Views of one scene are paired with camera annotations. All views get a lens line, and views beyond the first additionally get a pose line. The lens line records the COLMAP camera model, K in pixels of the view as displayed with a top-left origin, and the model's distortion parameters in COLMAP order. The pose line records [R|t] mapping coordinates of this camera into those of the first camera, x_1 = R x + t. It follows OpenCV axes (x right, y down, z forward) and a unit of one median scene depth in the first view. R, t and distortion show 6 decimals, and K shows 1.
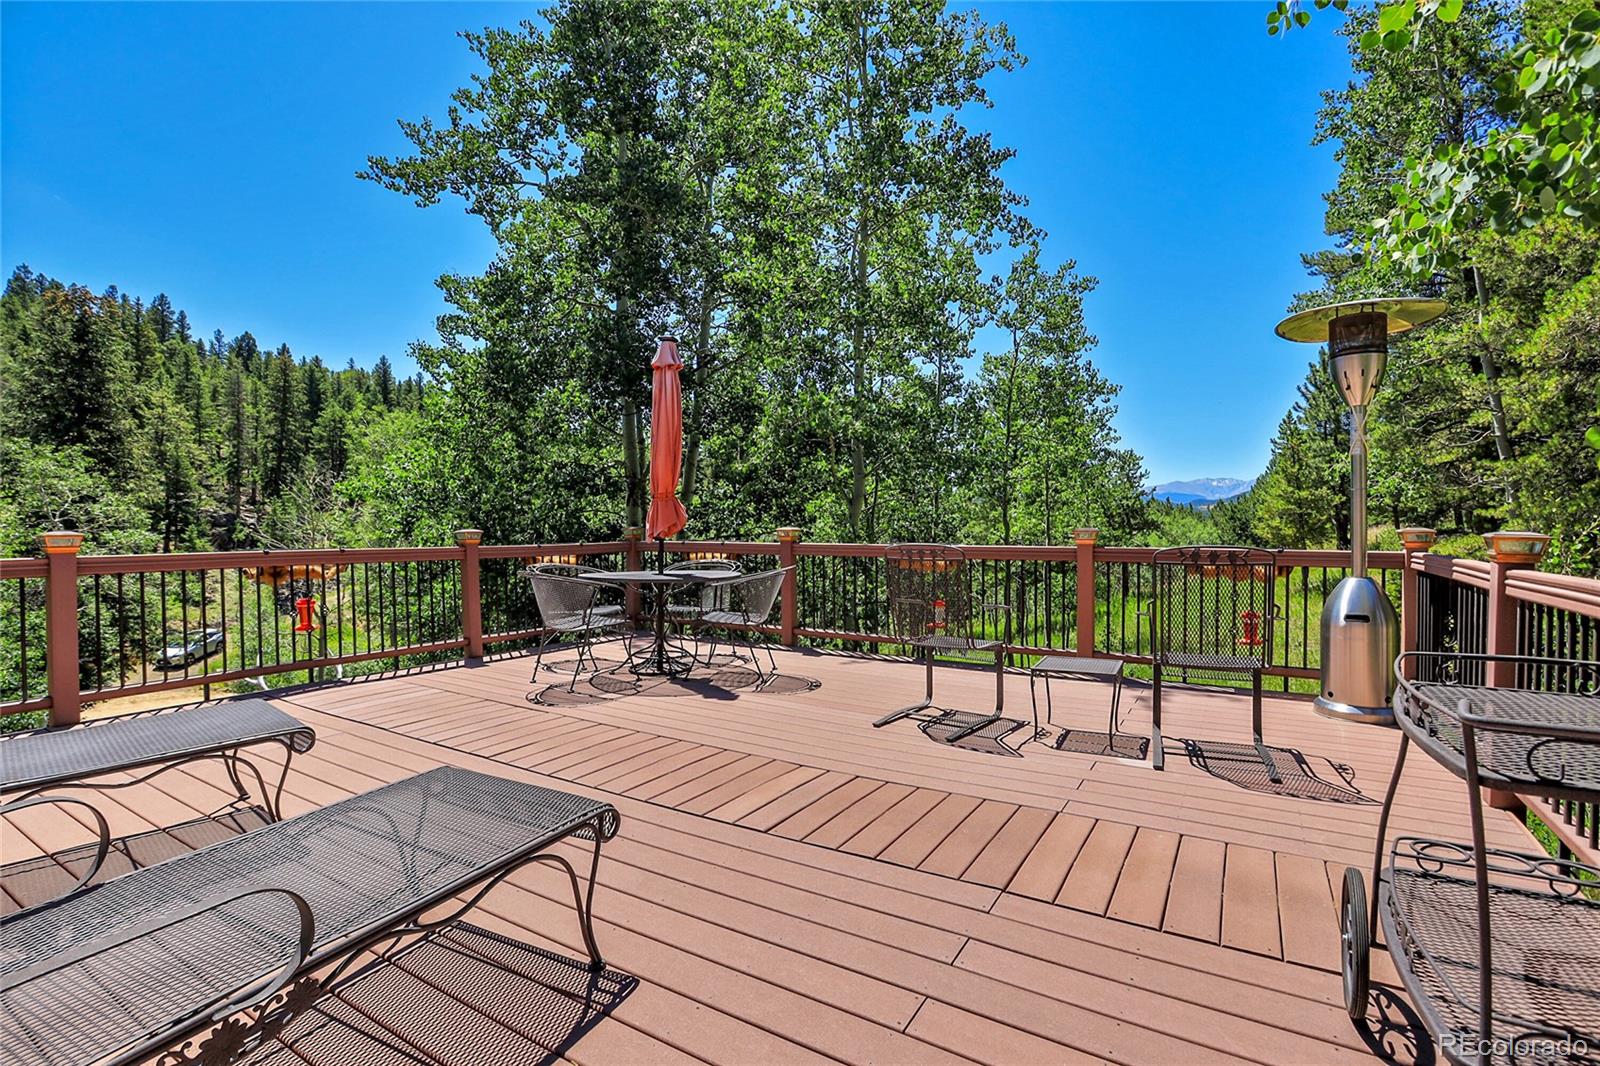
lens RADIAL K [[730.3, 0, 804.2], [0, 730.3, 533.4], [0, 0, 1]] dist [-0.059730, 0.026287]
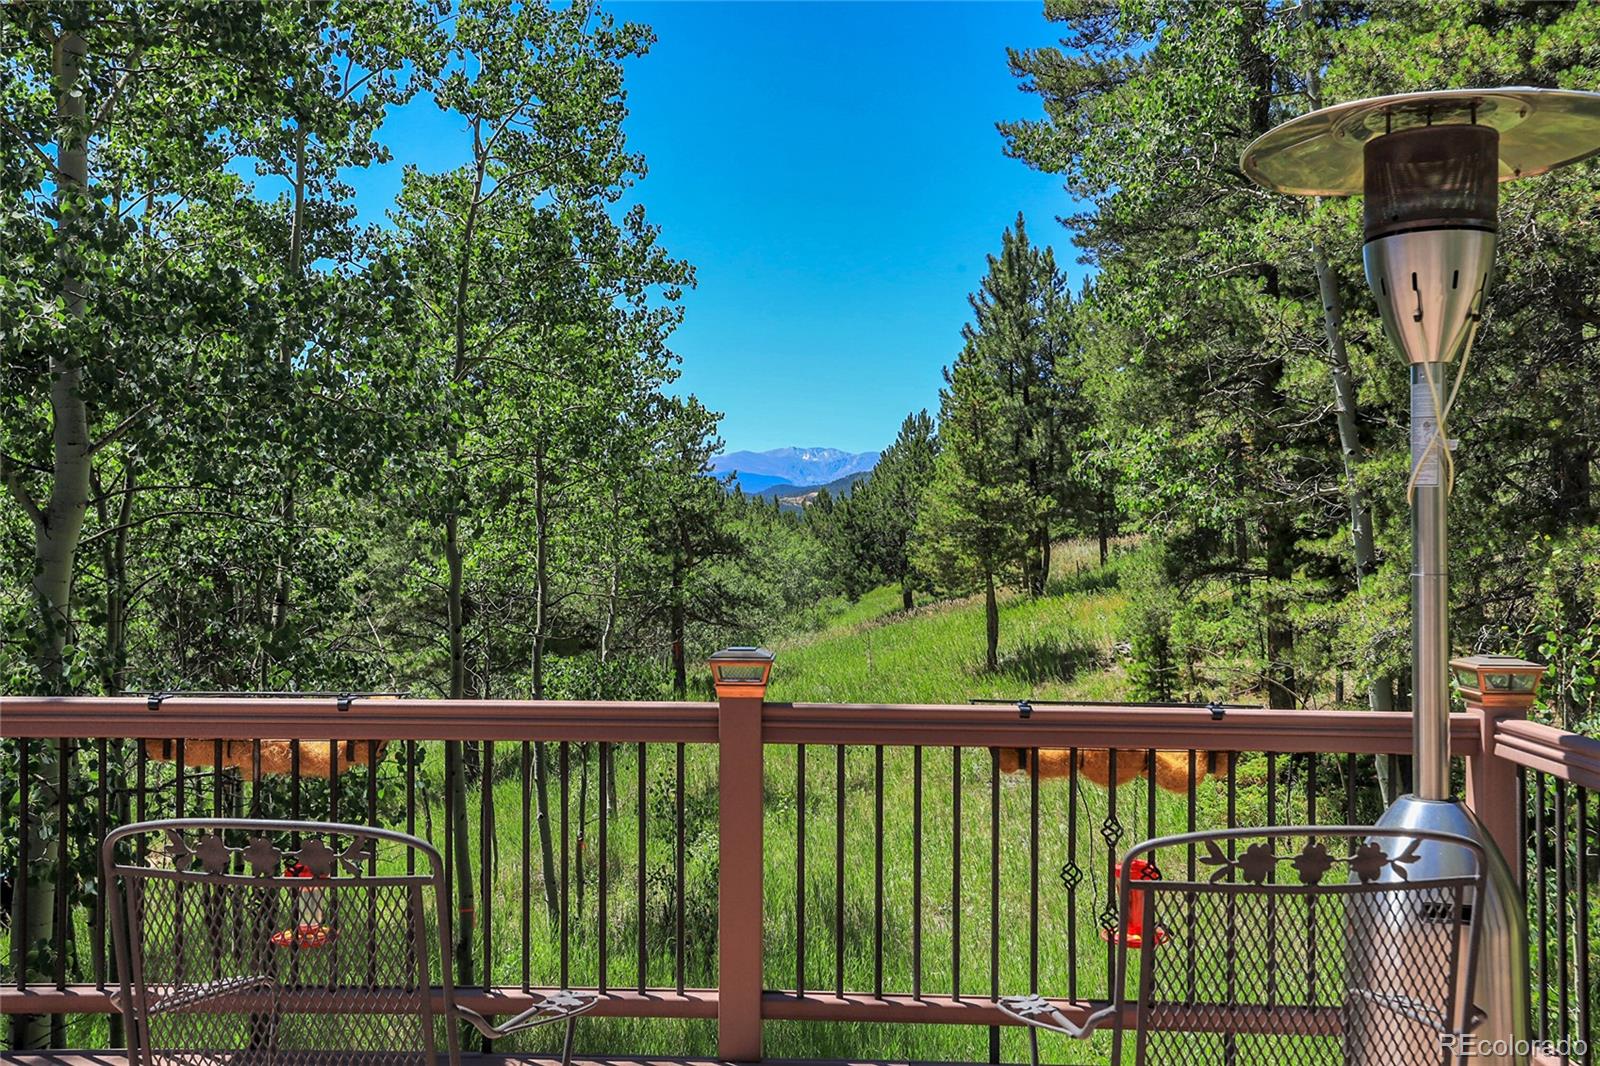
lens RADIAL K [[1482.4, 0, 803.1], [0, 1482.4, 525.1], [0, 0, 1]] dist [-0.006455, 0.008458]
pose [[0.868856, 0.005704, 0.495031, 0.017205], [0.001722, 0.999893, -0.014543, -0.019735], [-0.495061, 0.013488, 0.868753, 0.115710]]
